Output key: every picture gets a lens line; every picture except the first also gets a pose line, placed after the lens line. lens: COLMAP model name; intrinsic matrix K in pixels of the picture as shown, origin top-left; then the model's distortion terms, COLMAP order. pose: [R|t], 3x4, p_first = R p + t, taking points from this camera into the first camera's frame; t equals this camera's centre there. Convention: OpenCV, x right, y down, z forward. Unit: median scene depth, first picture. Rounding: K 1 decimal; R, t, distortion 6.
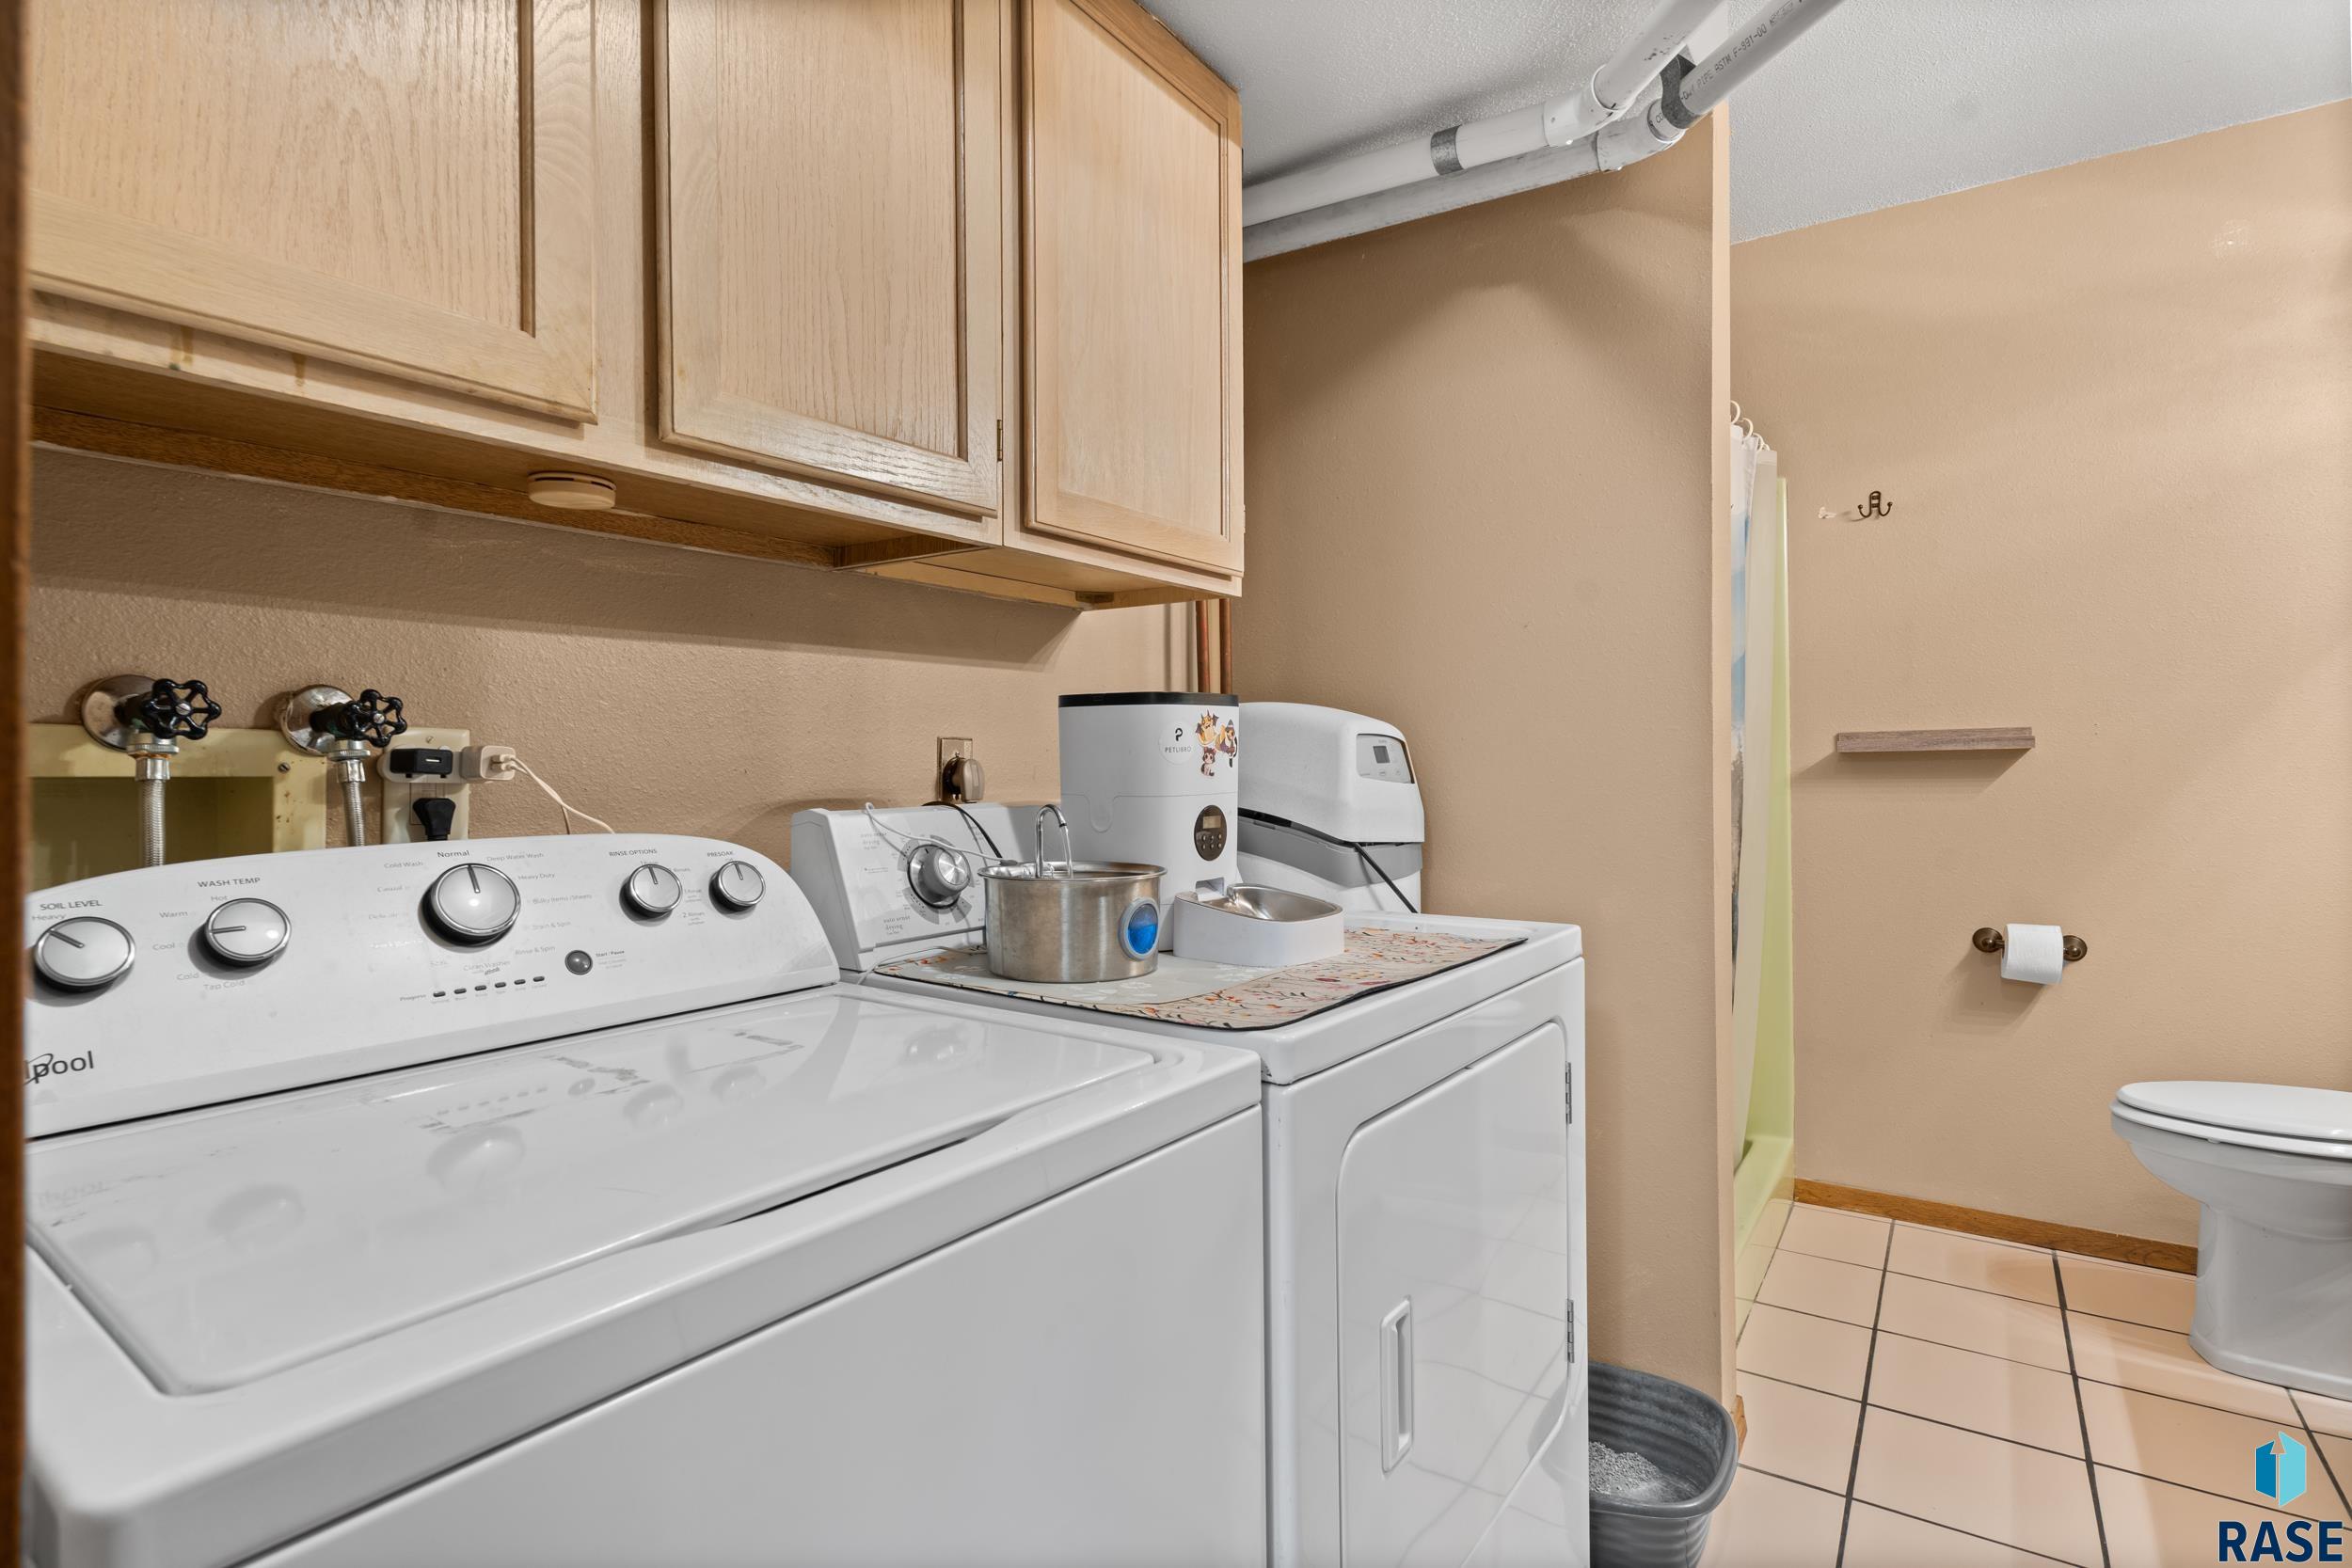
lens RADIAL K [[1137.1, 0, 1181.0], [0, 1137.1, 768.3], [0, 0, 1]] dist [-0.005368, -0.000575]
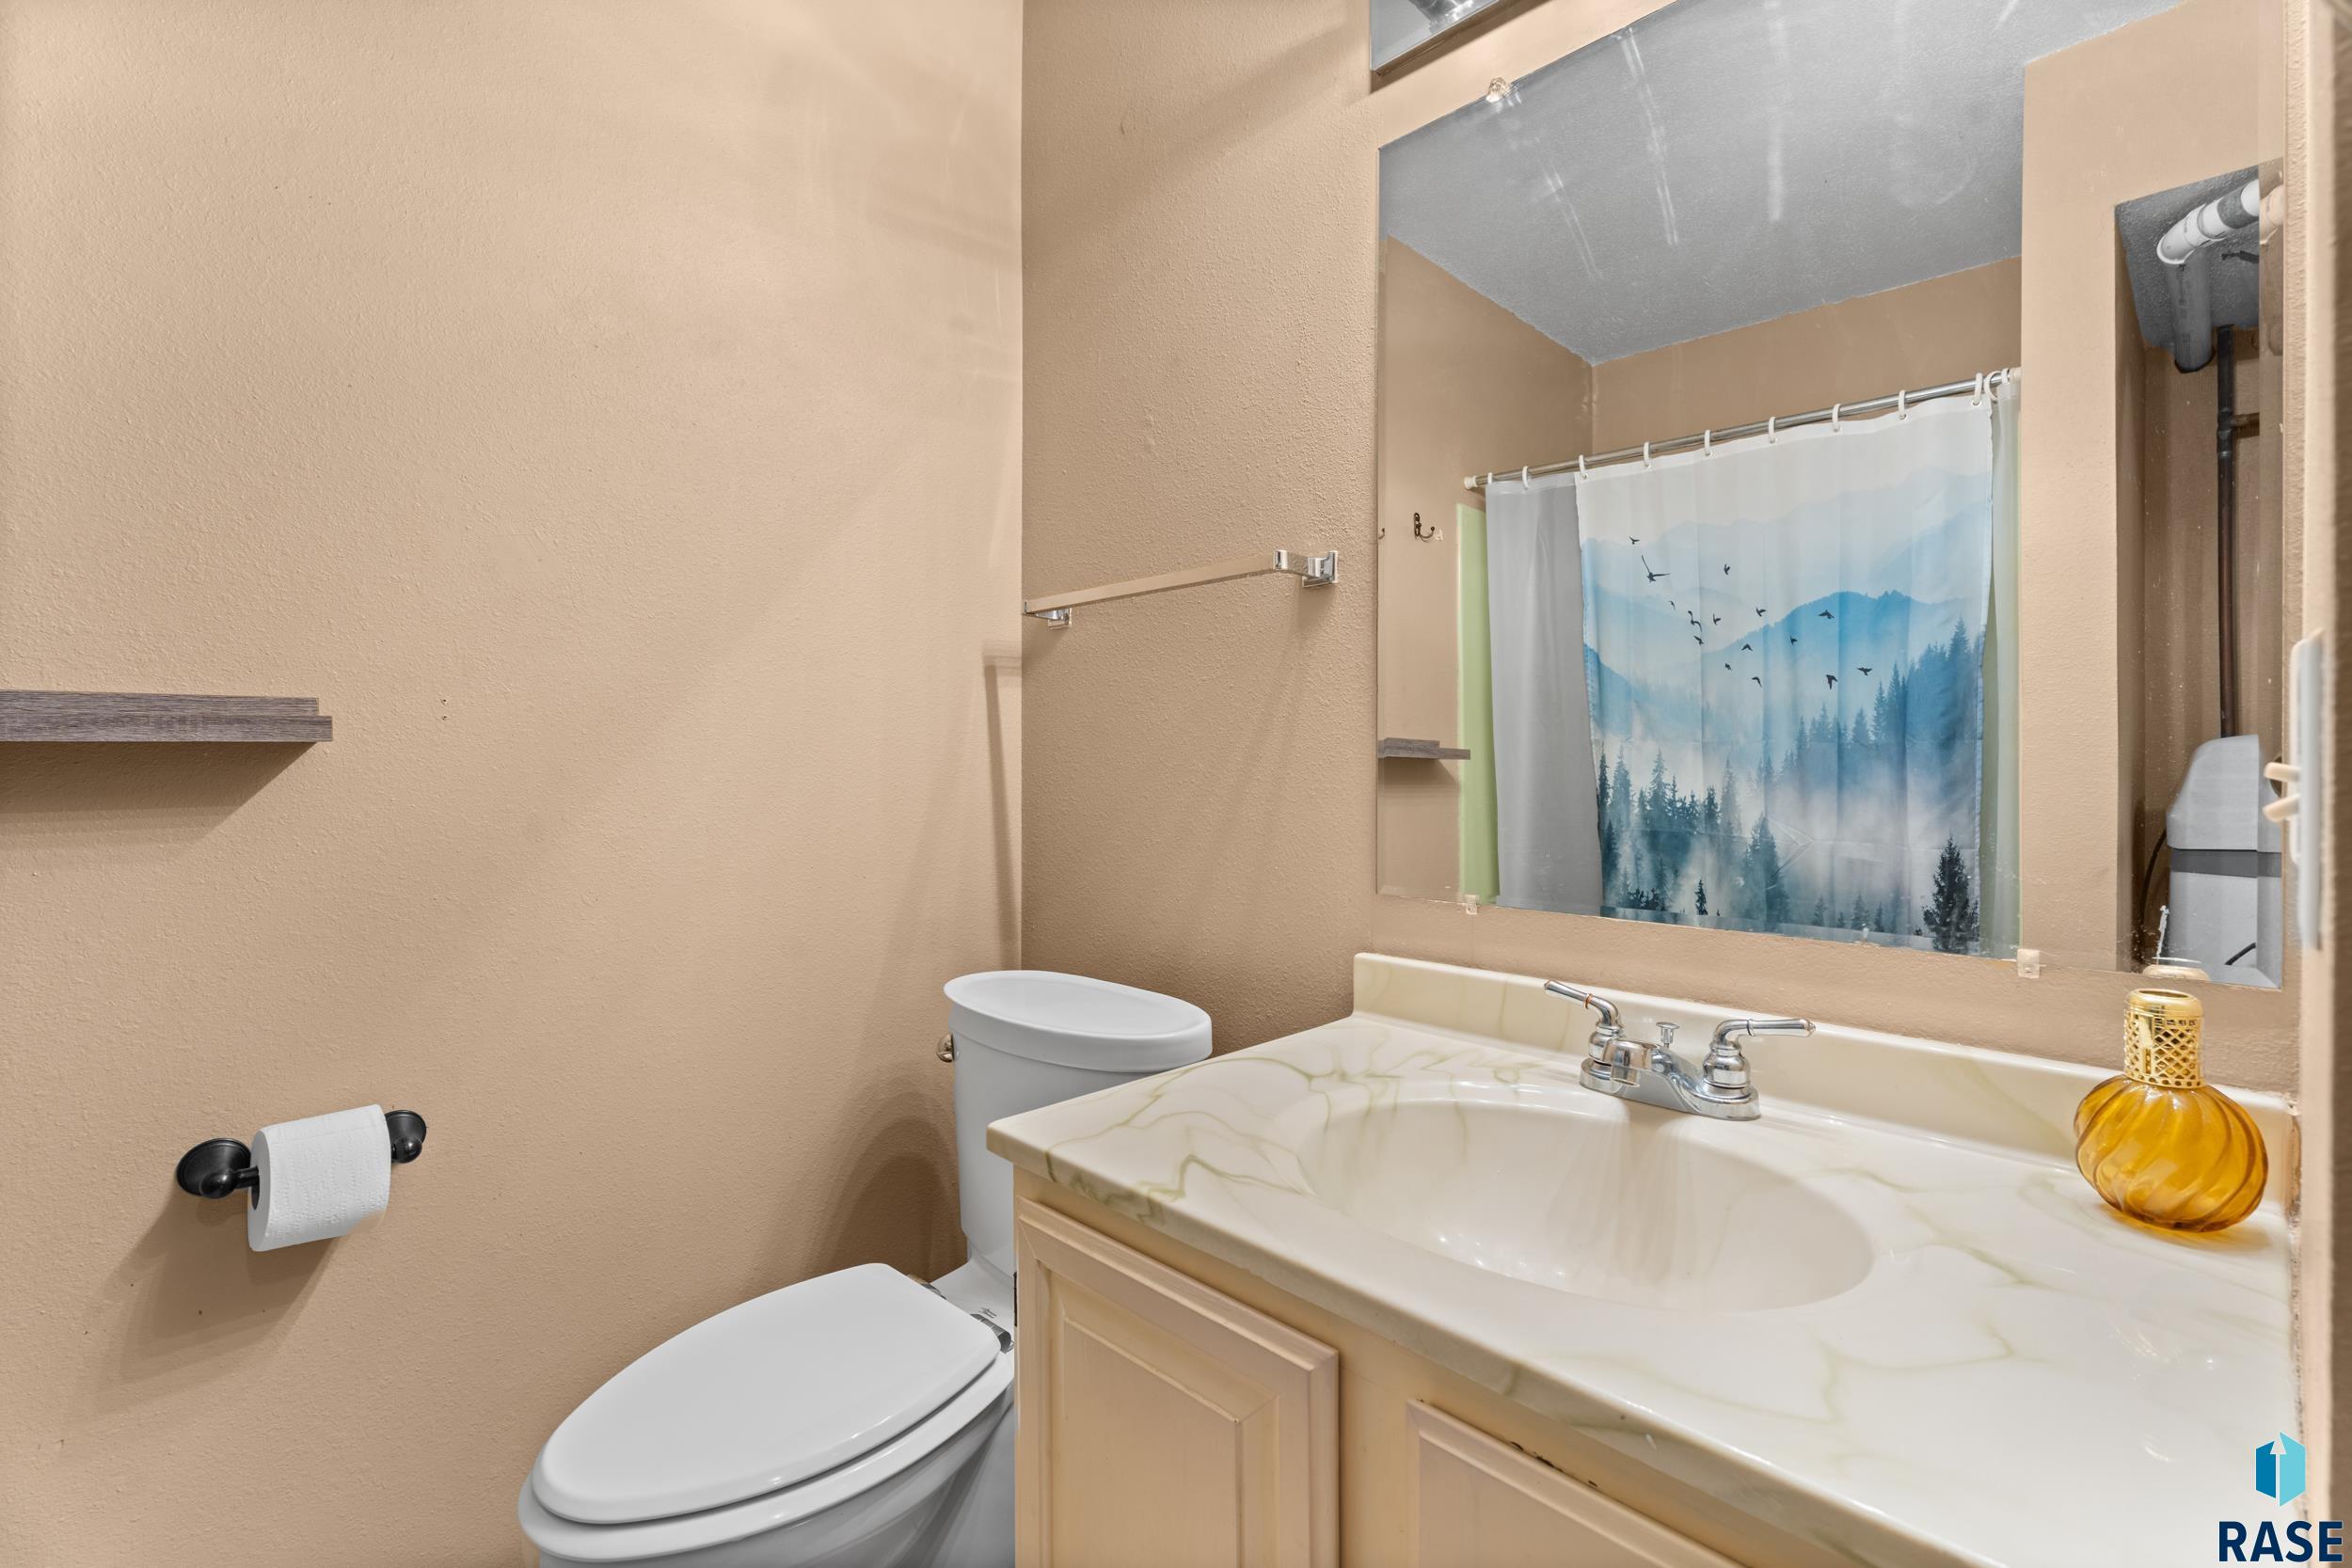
lens RADIAL K [[1038.2, 0, 1176.9], [0, 1038.2, 766.0], [0, 0, 1]] dist [0.000483, 0.000024]
pose [[0.203285, 0.002495, 0.979116, 0.390606], [-0.002566, 0.999995, -0.002015, -0.007481], [-0.979116, -0.002103, 0.203290, 0.551010]]
